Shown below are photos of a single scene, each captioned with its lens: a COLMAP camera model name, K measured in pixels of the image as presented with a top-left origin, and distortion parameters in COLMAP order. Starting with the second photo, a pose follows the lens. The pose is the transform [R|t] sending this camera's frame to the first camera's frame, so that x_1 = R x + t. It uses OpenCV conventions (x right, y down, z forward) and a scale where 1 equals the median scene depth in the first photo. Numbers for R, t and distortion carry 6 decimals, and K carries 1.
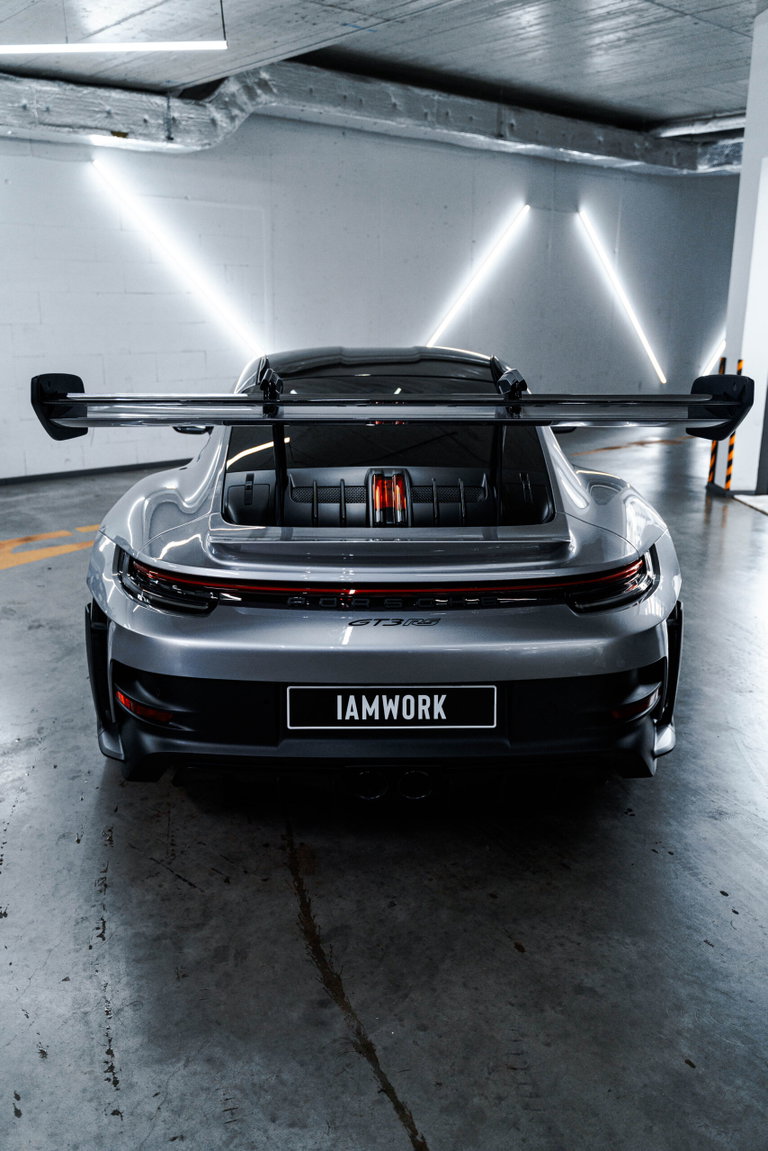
lens RADIAL K [[916.5, 0, 382.5], [0, 916.5, 580.1], [0, 0, 1]] dist [-0.000925, -0.010052]
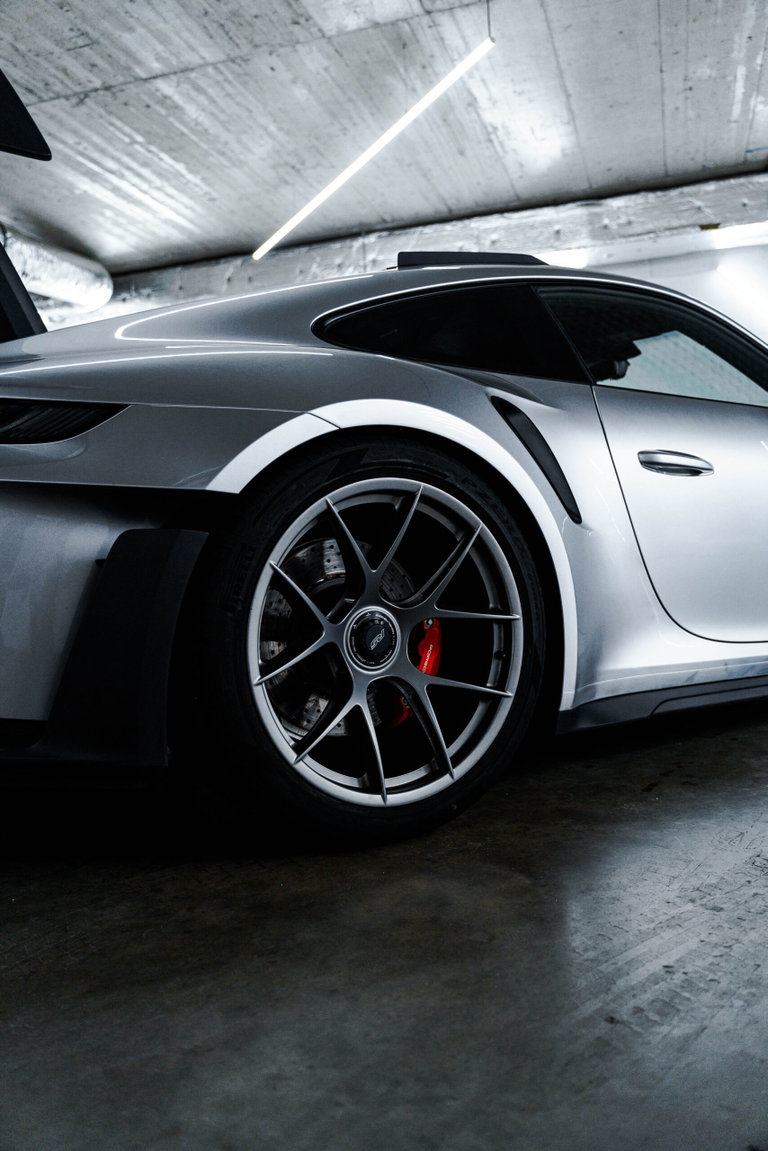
lens RADIAL K [[916.5, 0, 381.8], [0, 916.5, 564.1], [0, 0, 1]] dist [-0.000925, -0.010052]
pose [[0.515149, -0.005113, -0.857086, 0.885320], [-0.217327, 0.966523, -0.136390, 0.101978], [0.829090, 0.256529, 0.496792, 0.958255]]
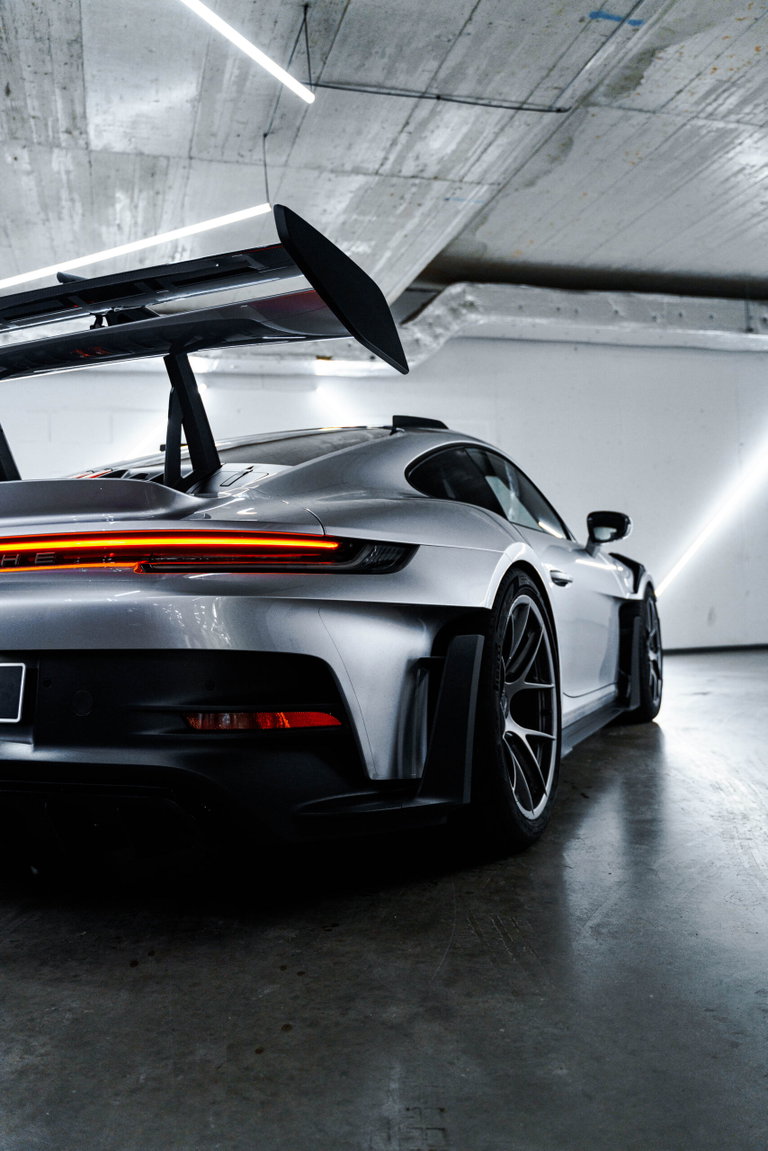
lens RADIAL K [[916.5, 0, 393.1], [0, 916.5, 570.5], [0, 0, 1]] dist [-0.000925, -0.010052]
pose [[0.908391, -0.050379, -0.415076, 0.634969], [-0.082885, 0.951318, -0.296858, 0.215840], [0.409825, 0.304067, 0.859992, 0.425635]]
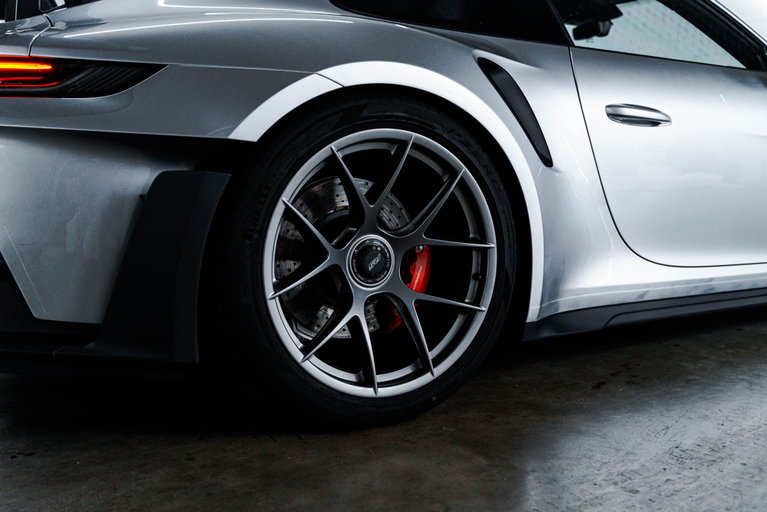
lens RADIAL K [[754.0, 0, 385.7], [0, 754.0, 256.1], [0, 0, 1]] dist [-0.007570, 0.000000]
pose [[0.481299, 0.091823, -0.871734, 0.897130], [-0.242051, 0.969752, -0.031493, 0.080053], [0.842474, 0.226162, 0.488967, 0.979815]]
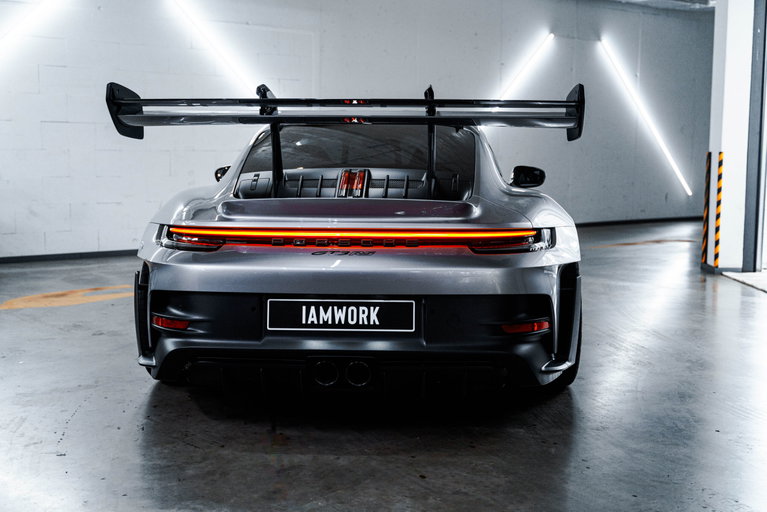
lens RADIAL K [[929.3, 0, 403.7], [0, 929.3, 284.8], [0, 0, 1]] dist [-0.014242, 0.000000]
pose [[0.998615, 0.008601, -0.051908, 0.161804], [-0.016047, 0.989333, -0.144784, 0.266217], [0.050109, 0.145416, 0.988101, -0.376679]]
